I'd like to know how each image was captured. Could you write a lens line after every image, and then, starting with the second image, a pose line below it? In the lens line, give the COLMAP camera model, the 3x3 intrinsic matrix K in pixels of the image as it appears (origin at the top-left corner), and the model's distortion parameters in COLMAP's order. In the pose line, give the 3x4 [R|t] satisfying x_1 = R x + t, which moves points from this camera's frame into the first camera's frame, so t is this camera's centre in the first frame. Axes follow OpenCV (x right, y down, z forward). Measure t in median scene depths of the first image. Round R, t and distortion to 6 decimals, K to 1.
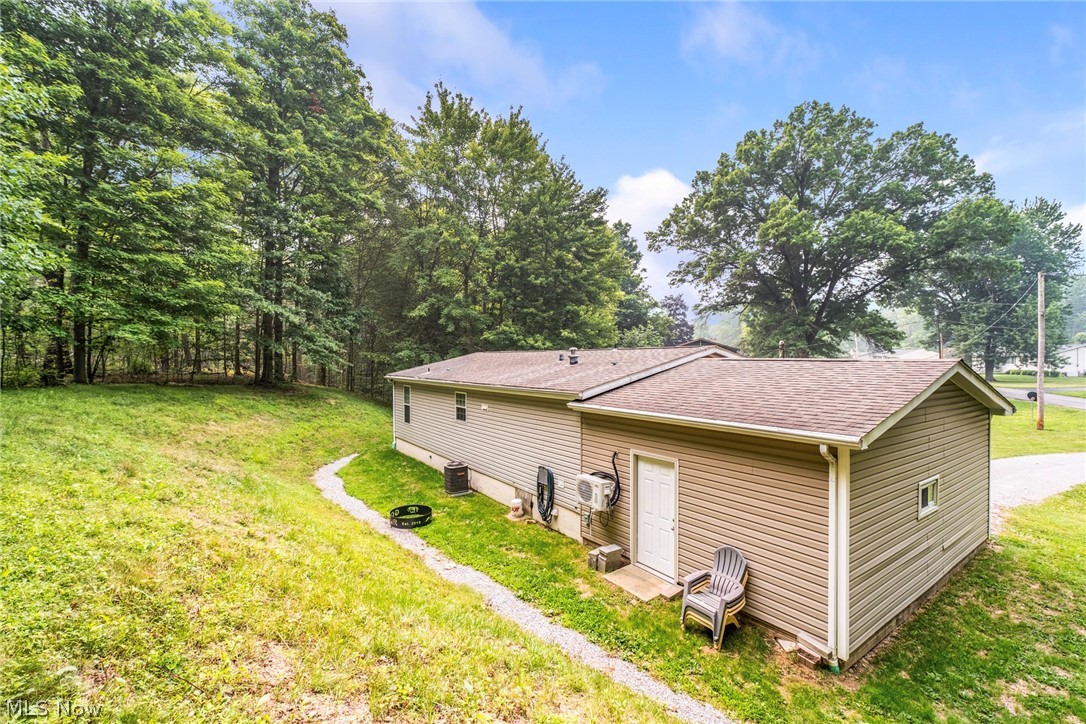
lens RADIAL K [[460.6, 0, 541.9], [0, 460.6, 360.7], [0, 0, 1]] dist [-0.005585, 0.001579]
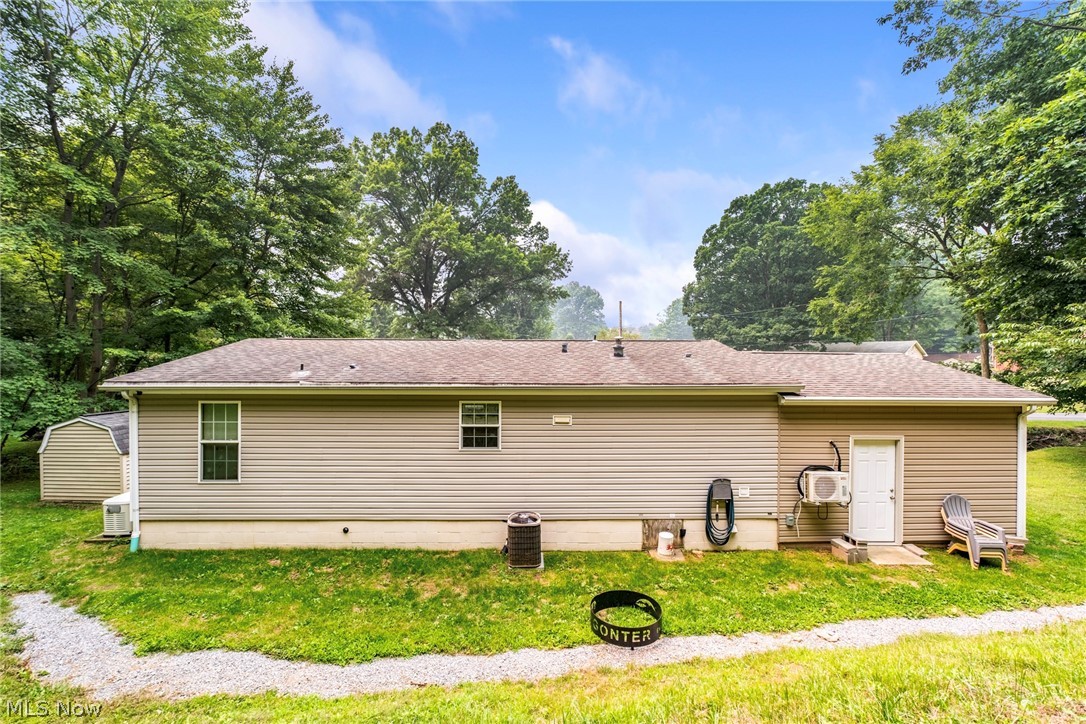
lens RADIAL K [[460.6, 0, 549.2], [0, 460.6, 361.2], [0, 0, 1]] dist [-0.005585, 0.001579]
pose [[0.560874, 0.001608, 0.827900, -0.928670], [-0.003680, 0.999993, 0.000550, 0.022259], [-0.827893, -0.003355, 0.560876, 0.867761]]
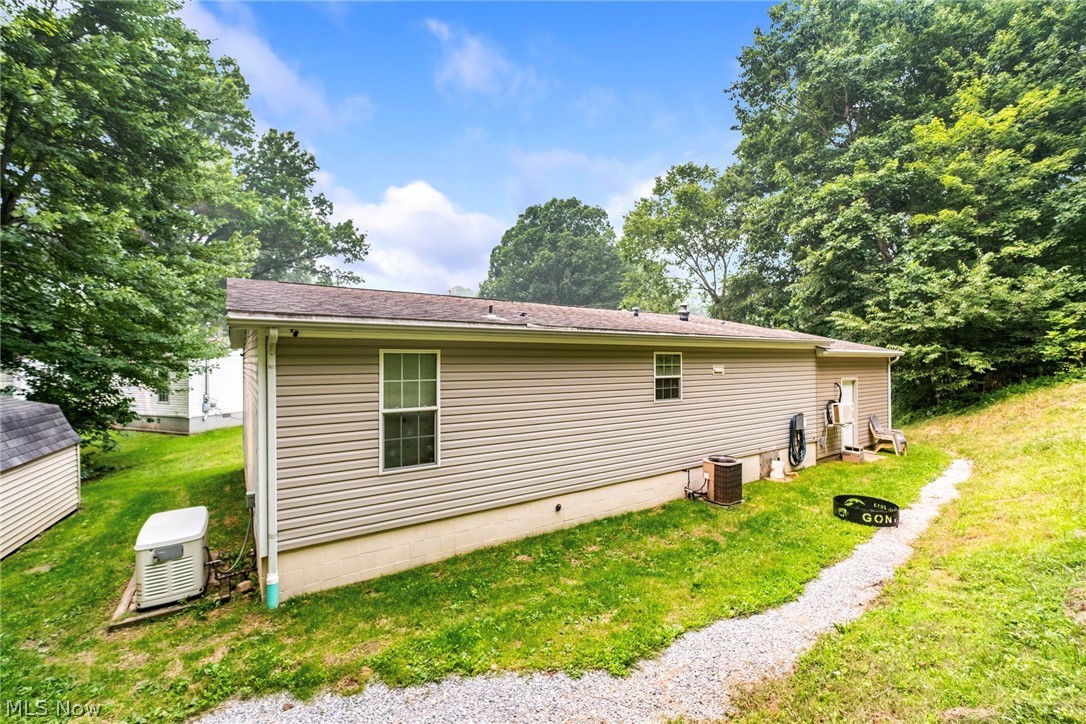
lens RADIAL K [[460.6, 0, 547.8], [0, 460.6, 365.1], [0, 0, 1]] dist [-0.005585, 0.001579]
pose [[0.012647, -0.004782, 0.999909, -1.151790], [0.006670, 0.999967, 0.004698, 0.120216], [-0.999898, 0.006610, 0.012678, 1.701947]]
